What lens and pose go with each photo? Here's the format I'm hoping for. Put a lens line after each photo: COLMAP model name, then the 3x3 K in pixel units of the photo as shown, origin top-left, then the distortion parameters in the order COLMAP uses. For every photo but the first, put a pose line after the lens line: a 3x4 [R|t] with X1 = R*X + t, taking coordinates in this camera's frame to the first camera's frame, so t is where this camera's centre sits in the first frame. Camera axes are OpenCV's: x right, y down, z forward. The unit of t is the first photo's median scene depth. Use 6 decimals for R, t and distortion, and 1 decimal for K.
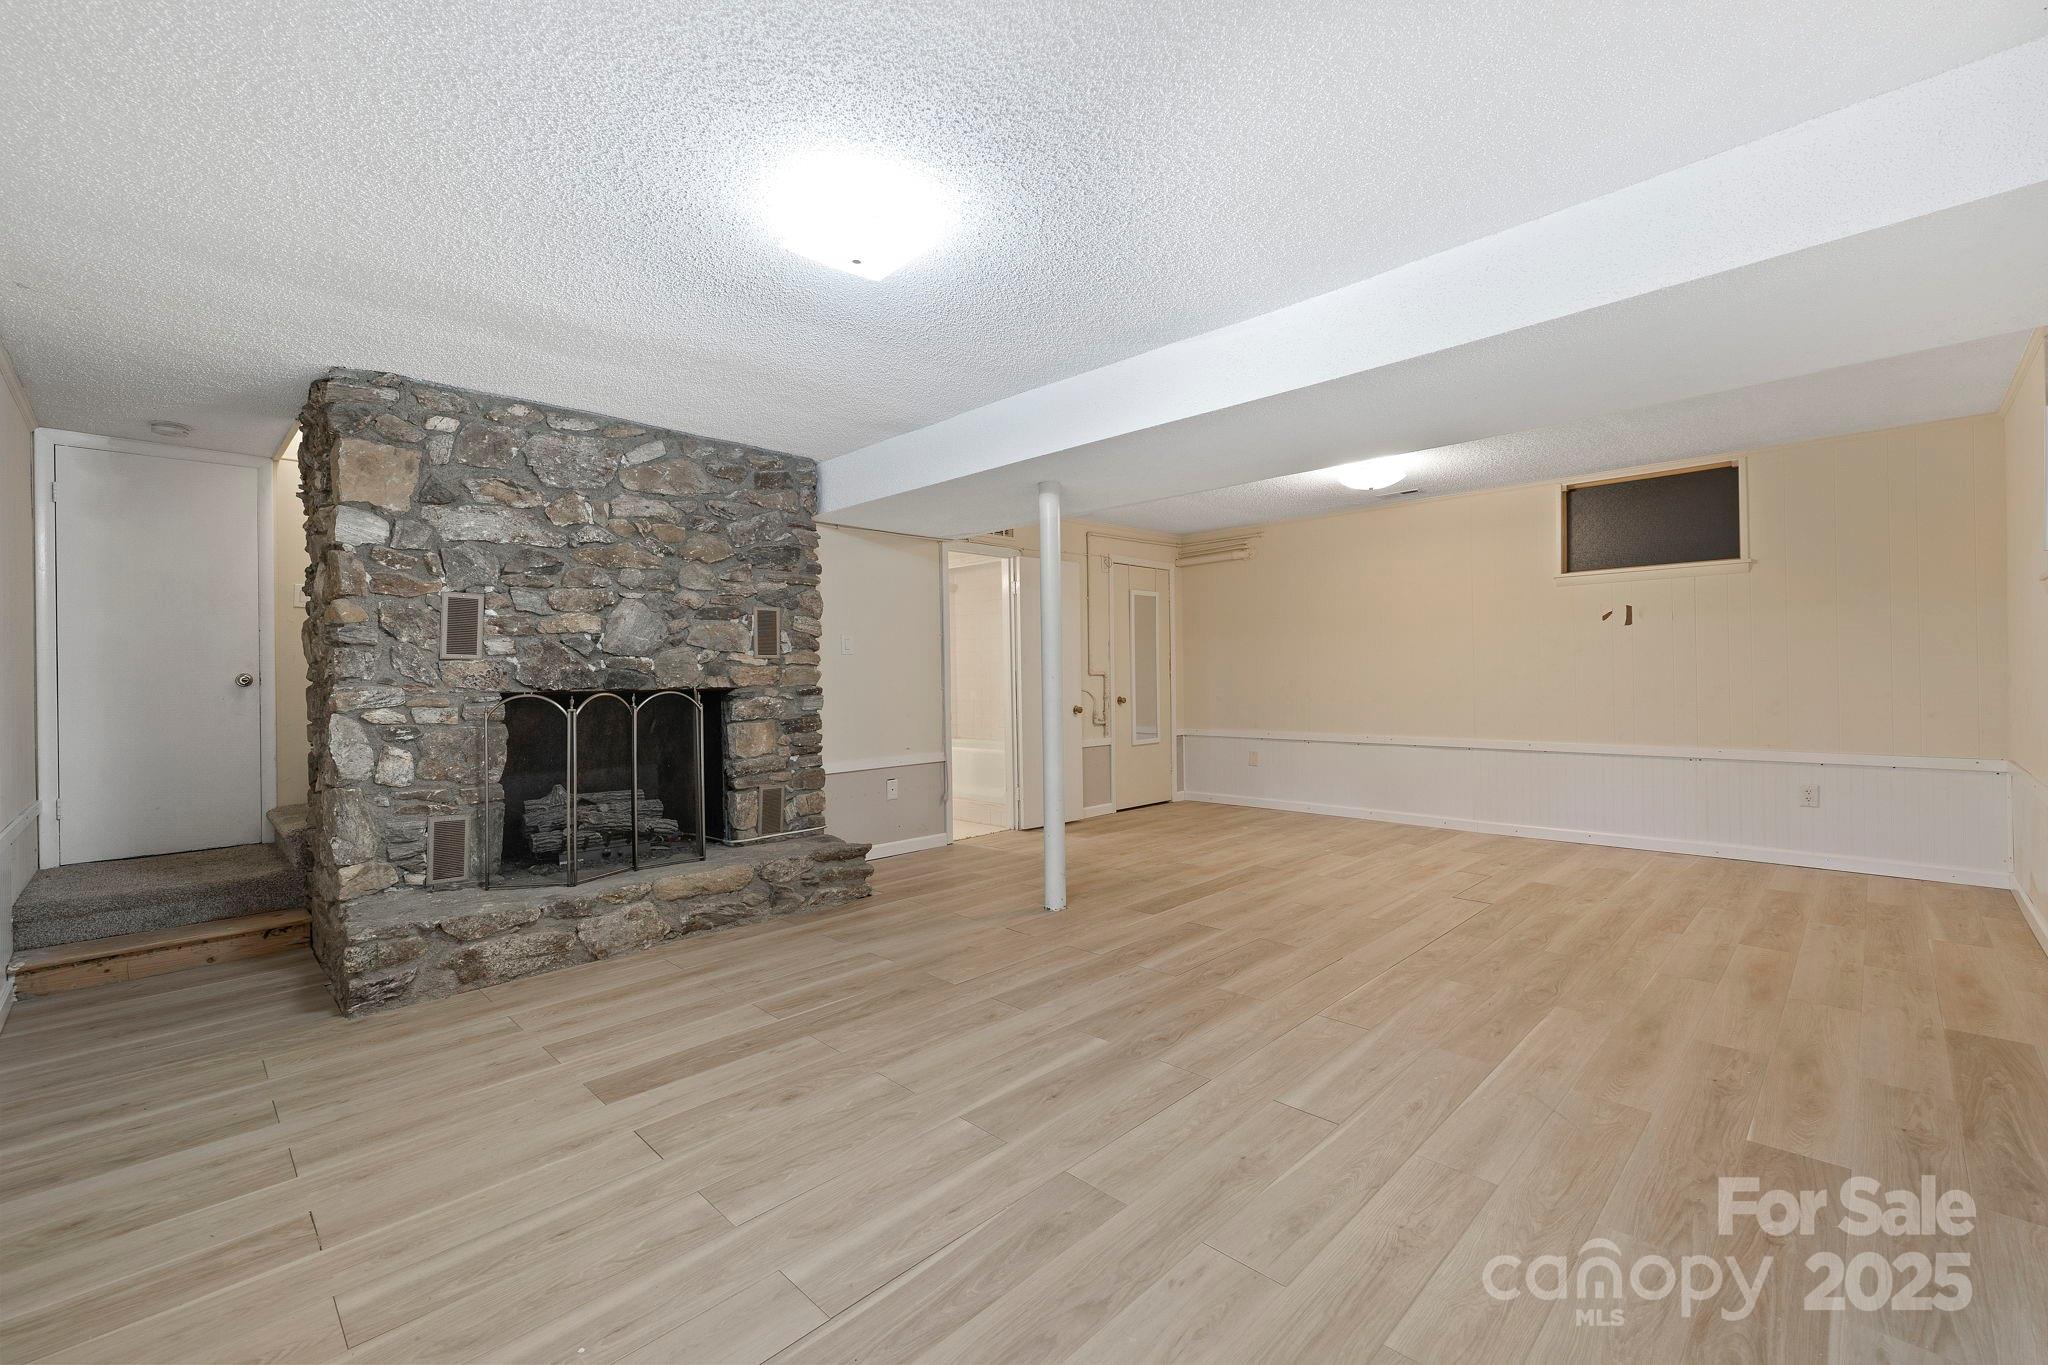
lens RADIAL K [[861.6, 0, 1009.7], [0, 861.6, 676.2], [0, 0, 1]] dist [0.000214, 0.000112]
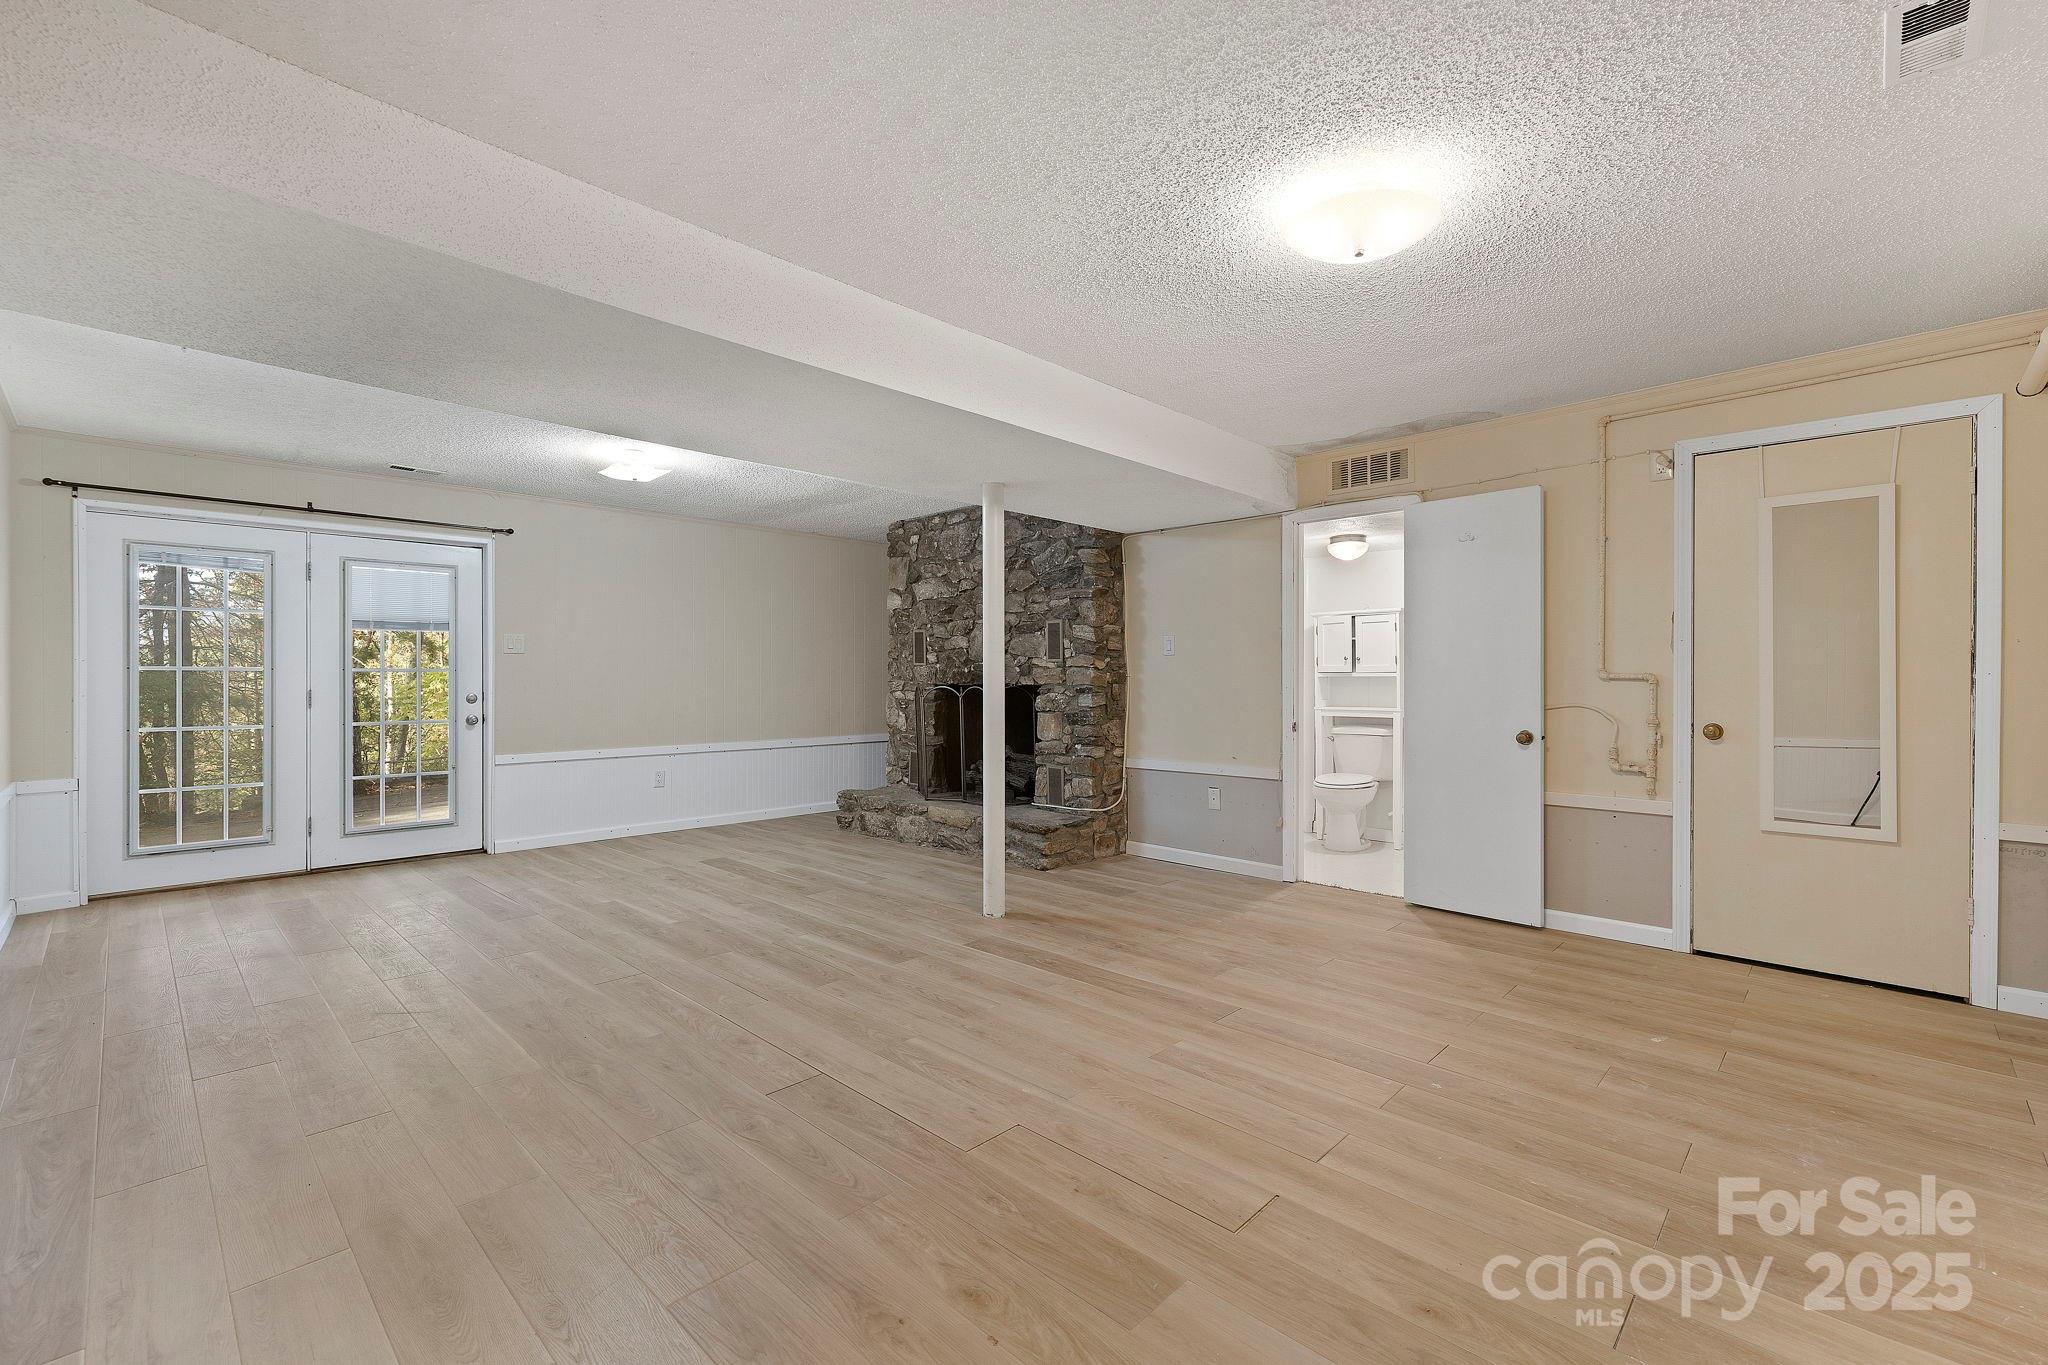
lens RADIAL K [[861.6, 0, 1009.7], [0, 861.6, 676.2], [0, 0, 1]] dist [0.000214, 0.000112]
pose [[0.021593, 0.011043, -0.999706, 1.105365], [-0.001025, 0.999939, 0.011024, -0.016168], [0.999766, 0.000786, 0.021603, 1.063016]]
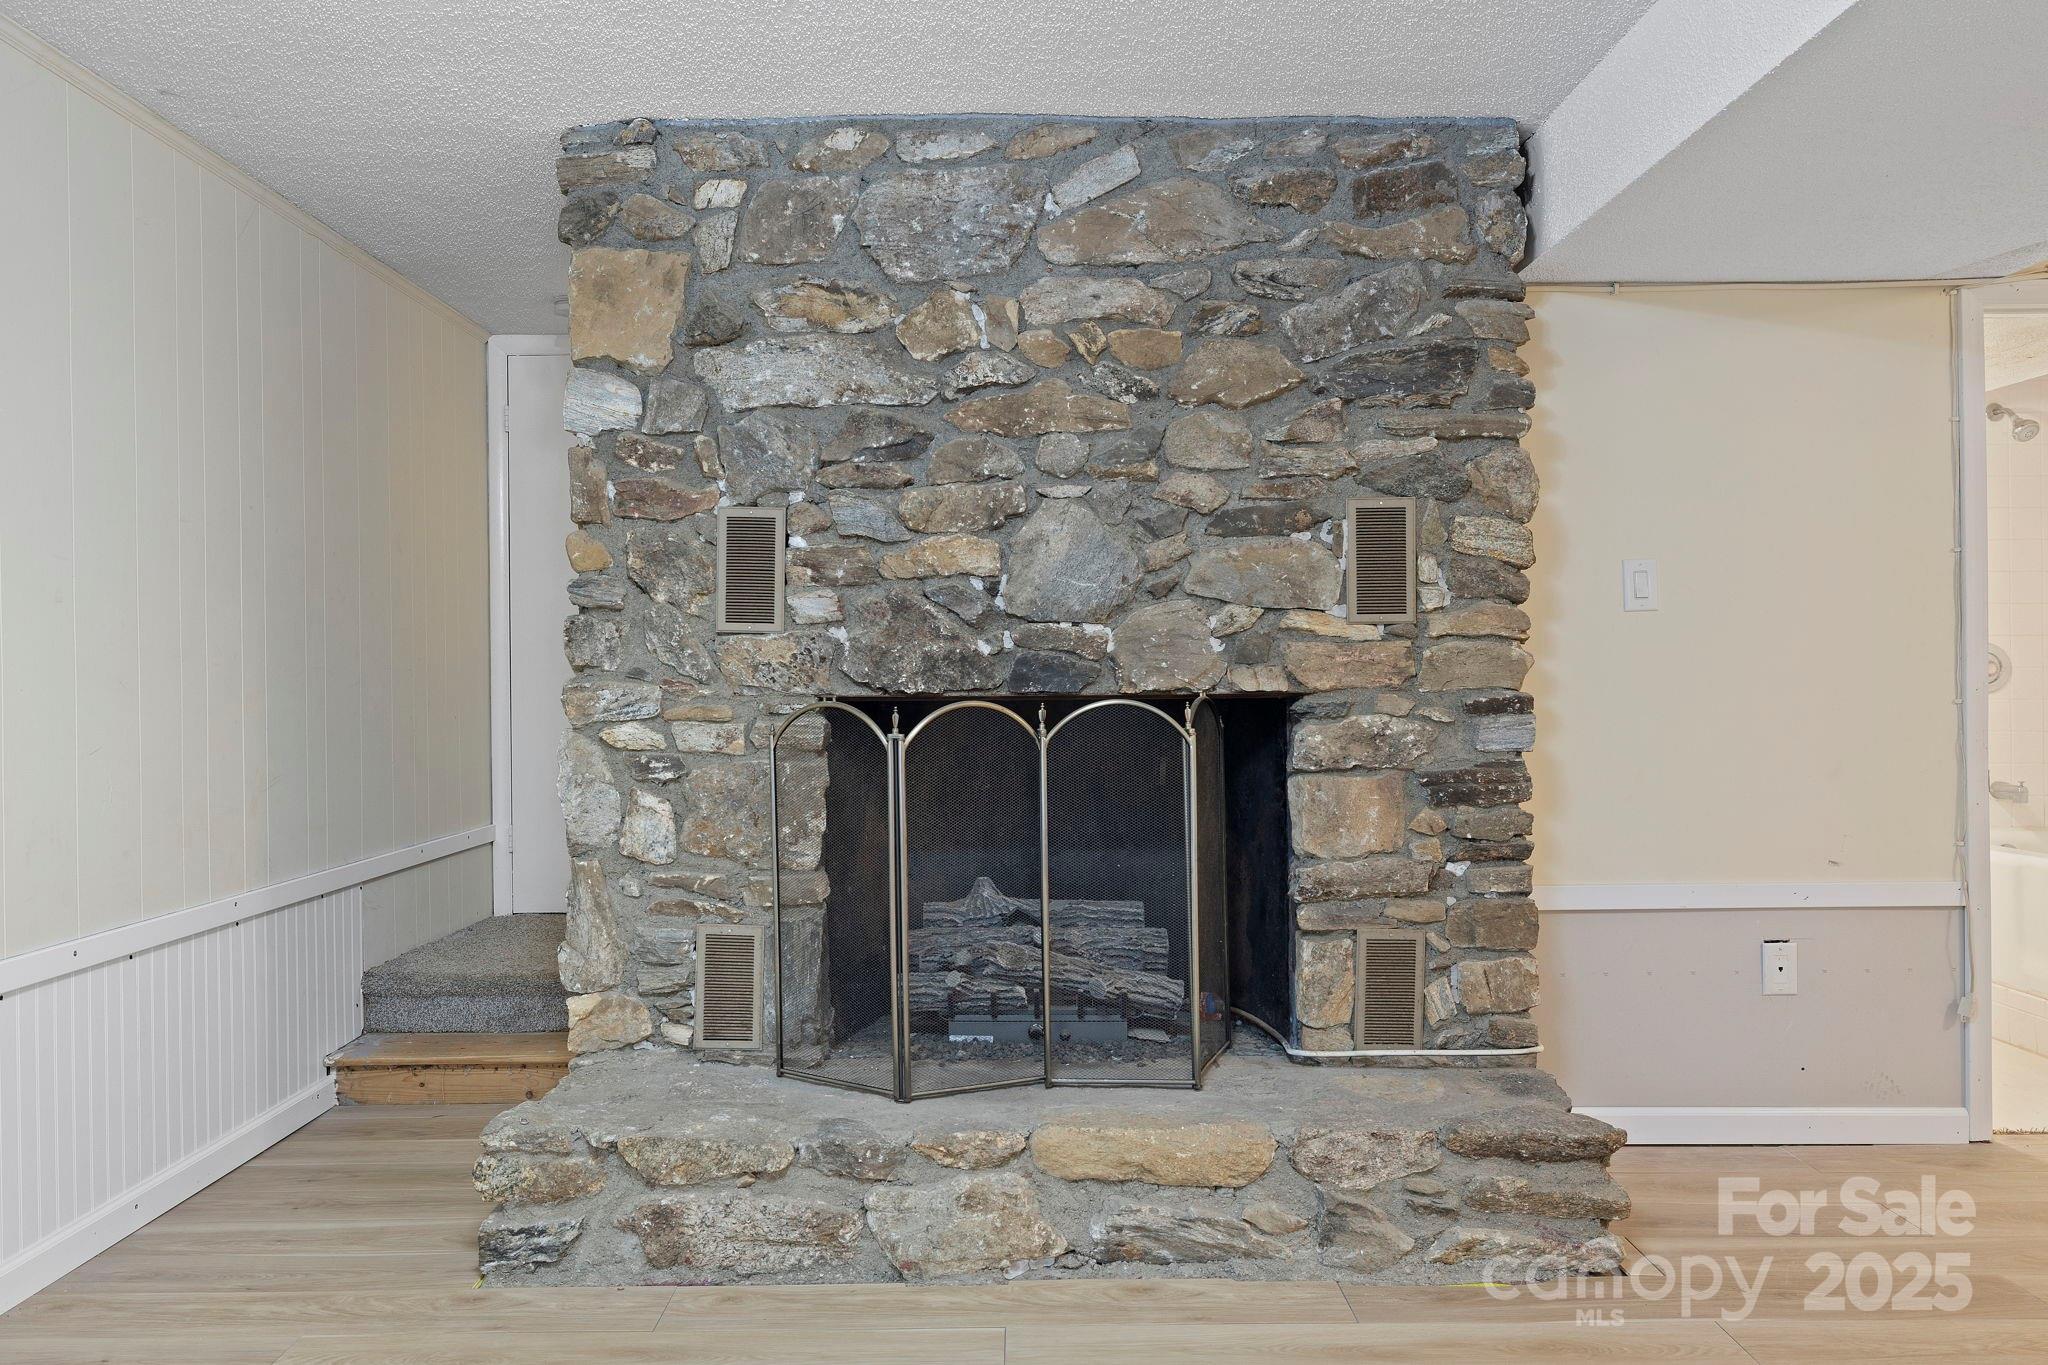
lens RADIAL K [[1420.6, 0, 1004.6], [0, 1420.6, 676.3], [0, 0, 1]] dist [0.002714, 0.001766]
pose [[0.707768, 0.008791, -0.706390, 0.085599], [-0.002028, 0.999944, 0.010412, -0.001973], [0.706442, -0.005936, 0.707746, 0.453655]]
